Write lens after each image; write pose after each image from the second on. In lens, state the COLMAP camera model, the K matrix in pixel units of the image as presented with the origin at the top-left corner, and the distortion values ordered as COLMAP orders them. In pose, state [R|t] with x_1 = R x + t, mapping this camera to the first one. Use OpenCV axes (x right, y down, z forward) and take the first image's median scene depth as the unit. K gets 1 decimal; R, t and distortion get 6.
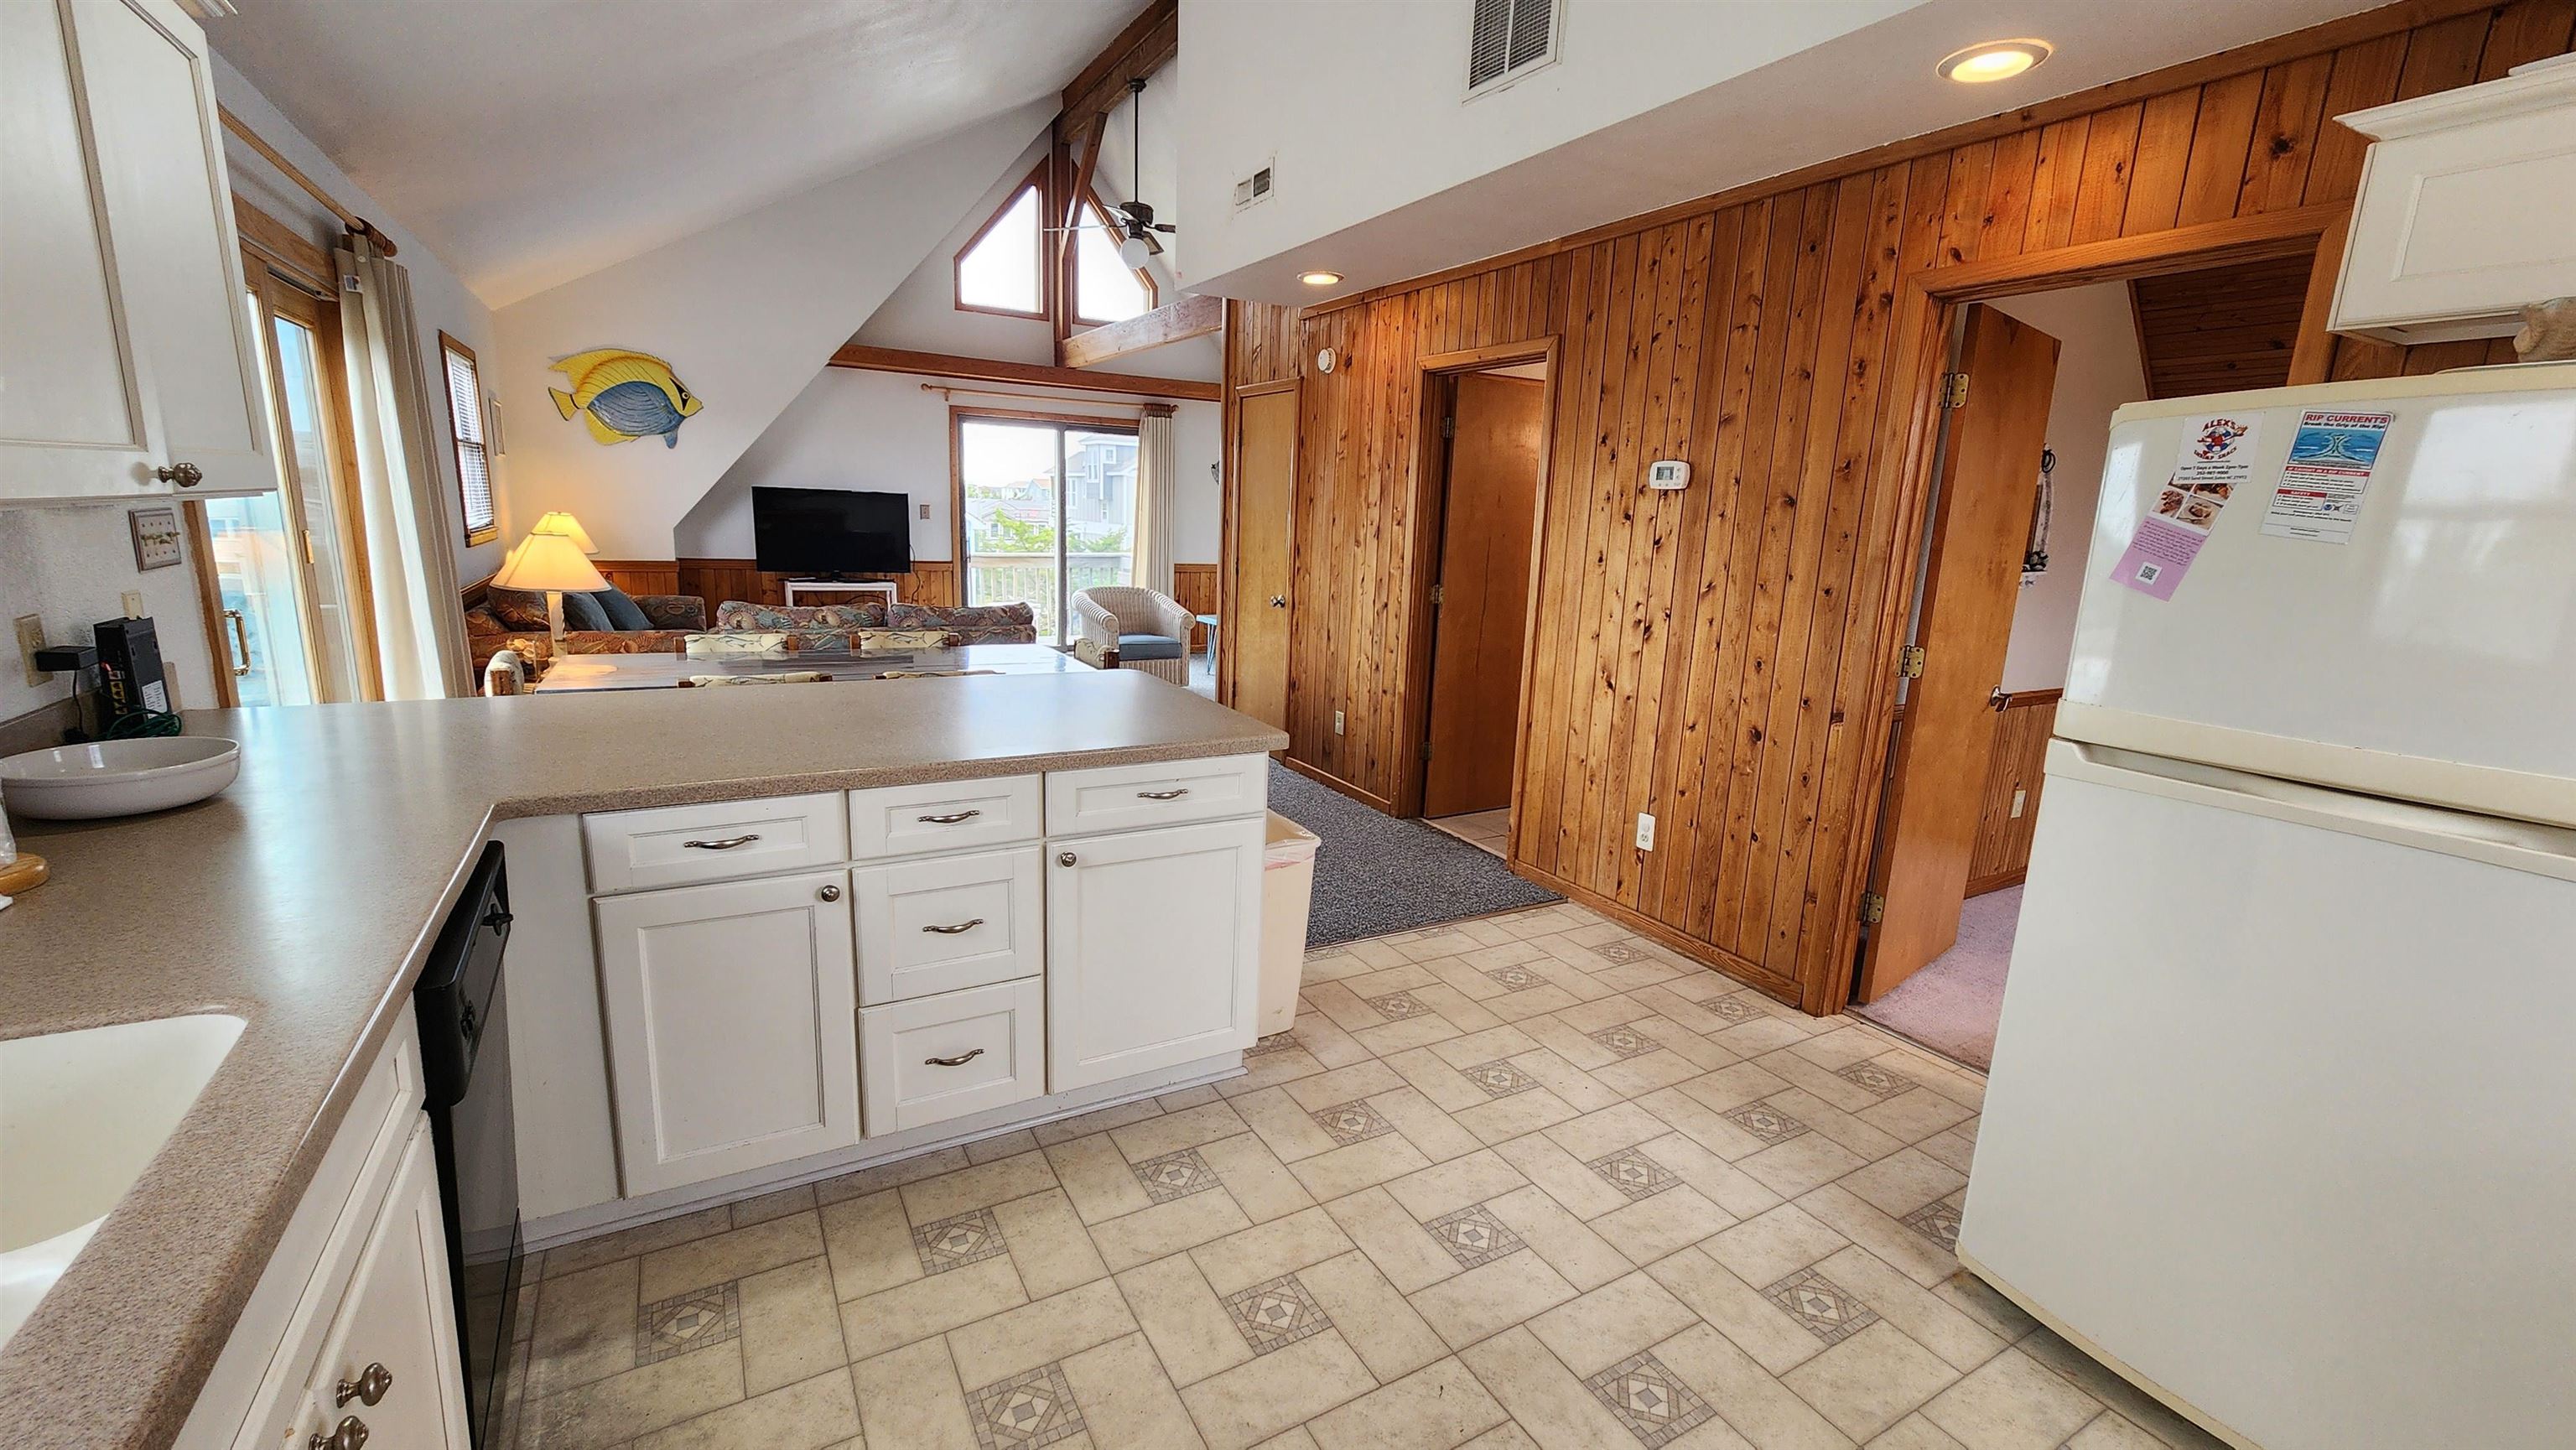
lens RADIAL K [[1063.5, 0, 1298.3], [0, 1063.5, 729.8], [0, 0, 1]] dist [0.004075, 0.000390]
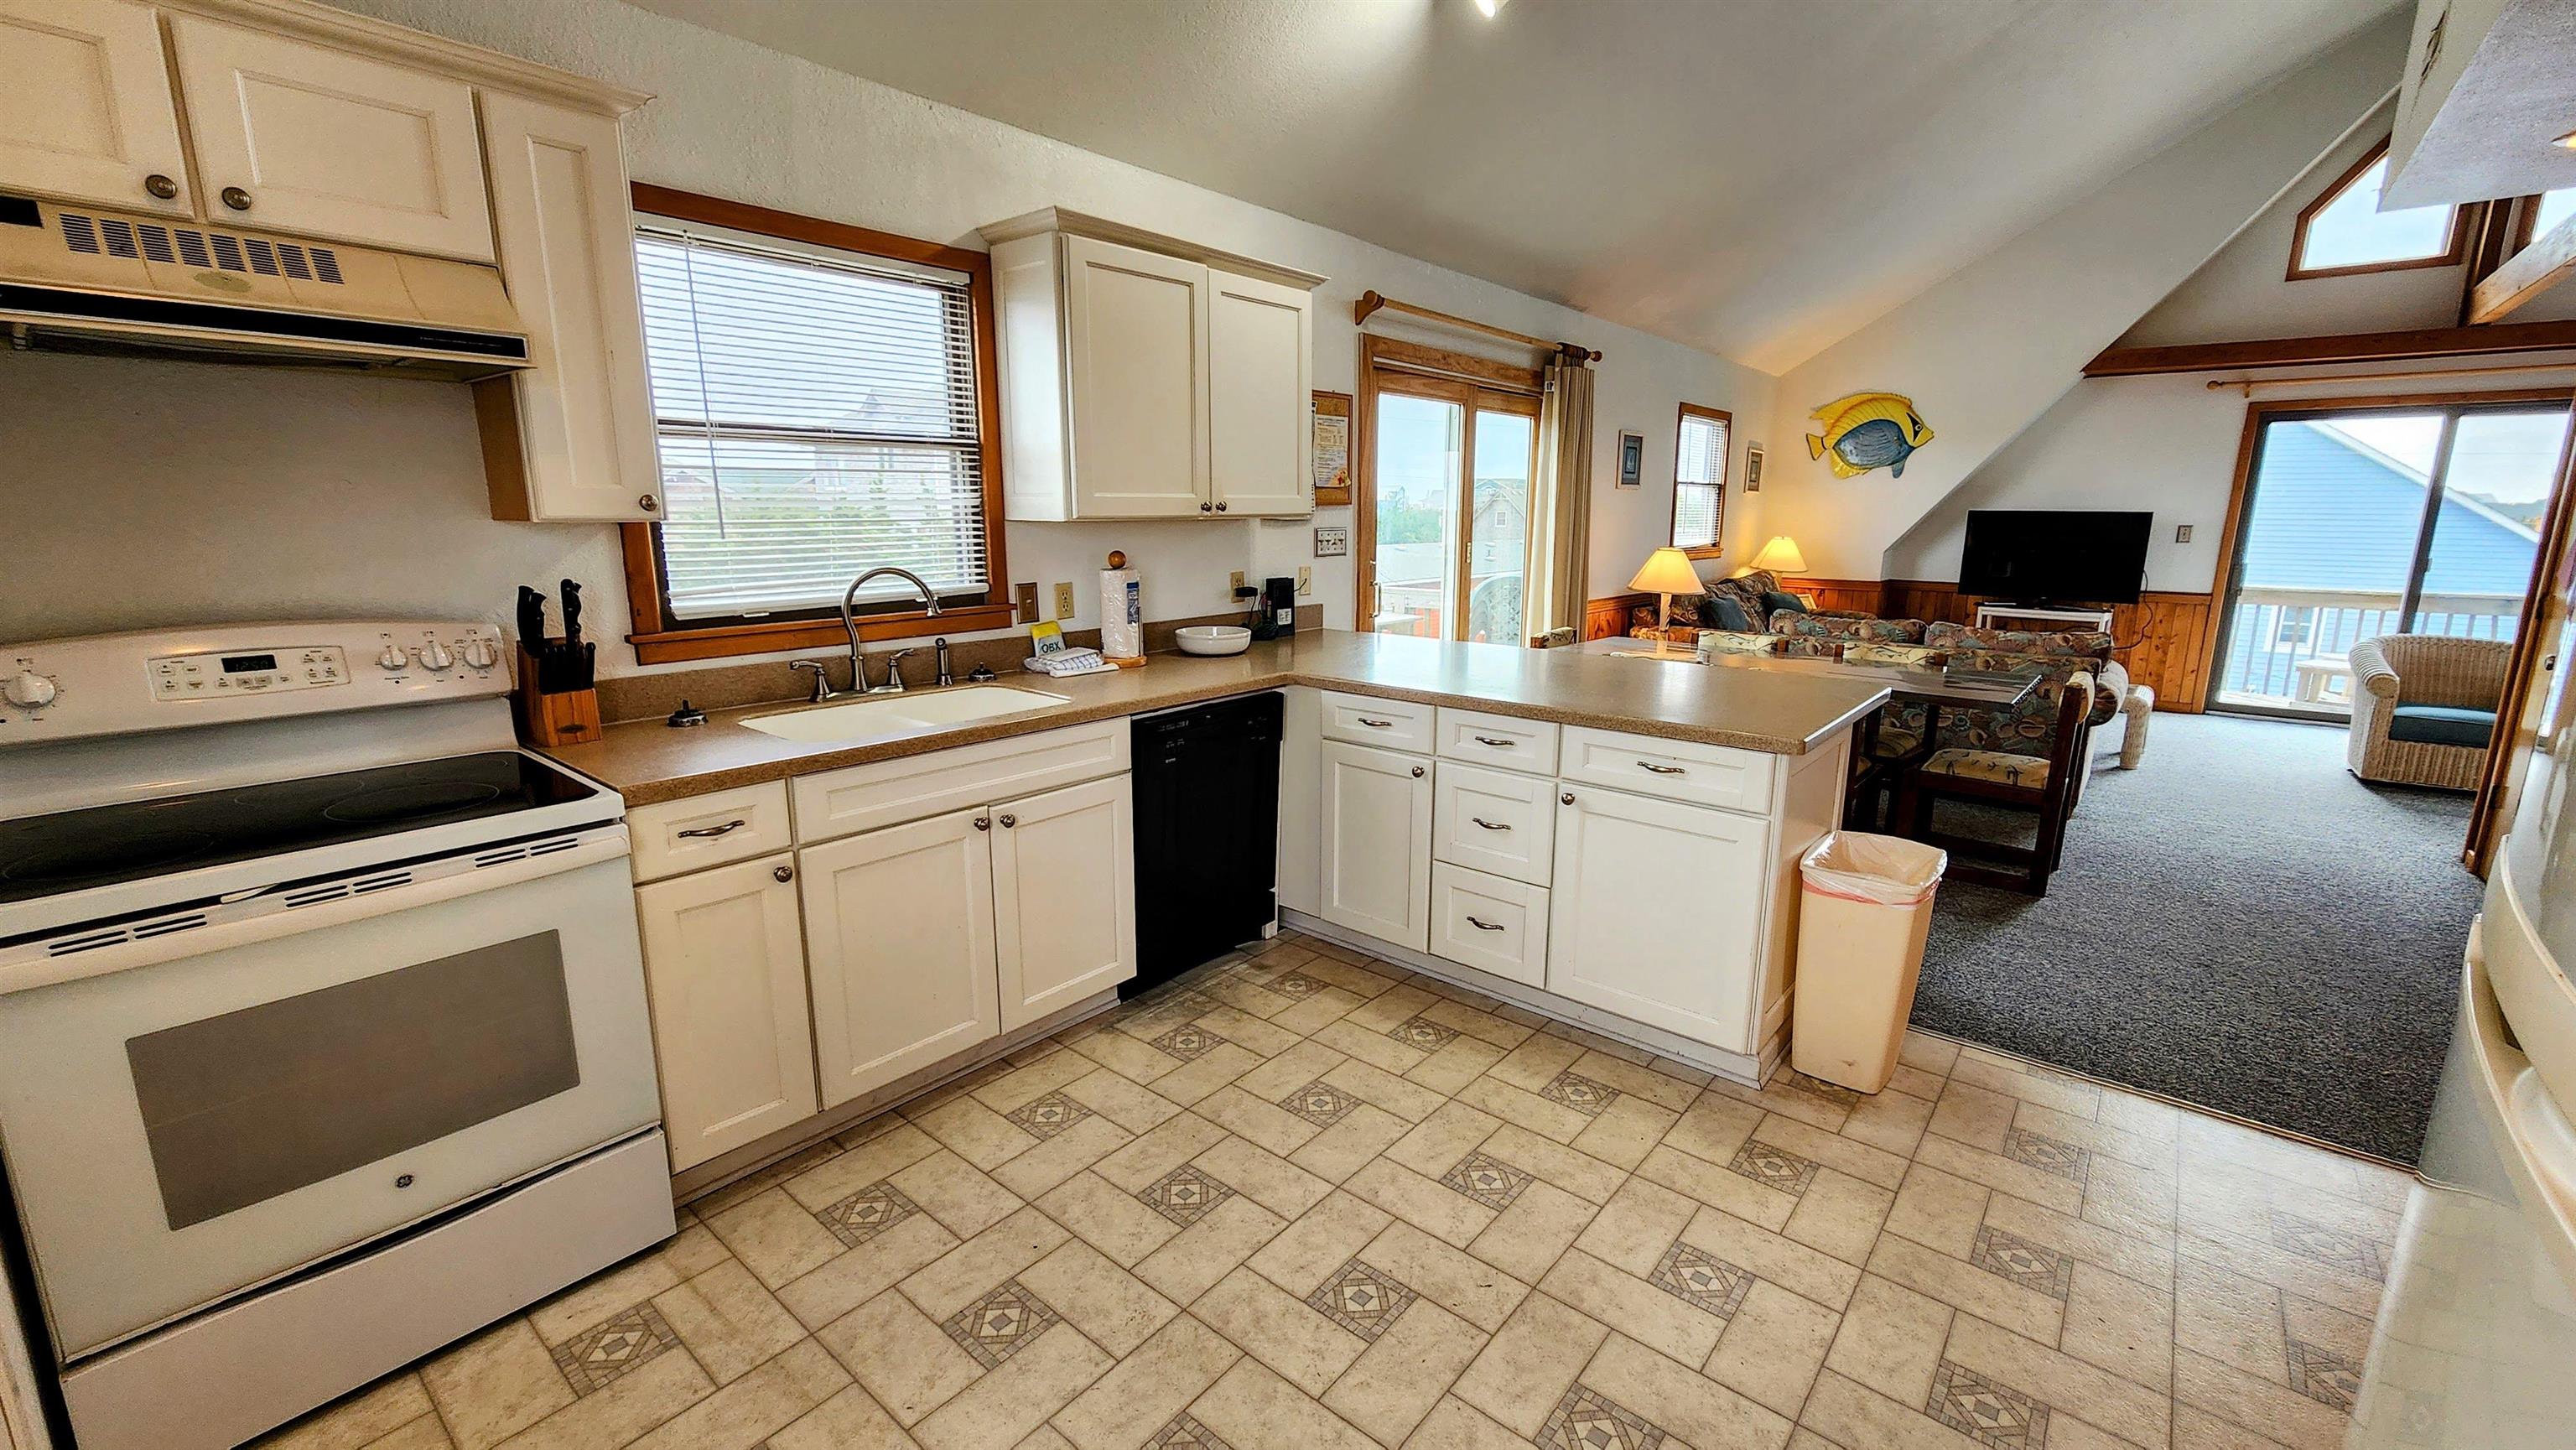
lens RADIAL K [[1063.5, 0, 1297.8], [0, 1063.5, 726.0], [0, 0, 1]] dist [0.004075, 0.000390]
pose [[0.342476, 0.154165, -0.926792, 0.259463], [-0.186637, 0.977950, 0.093707, -0.005296], [0.920802, 0.140882, 0.363697, 0.084839]]
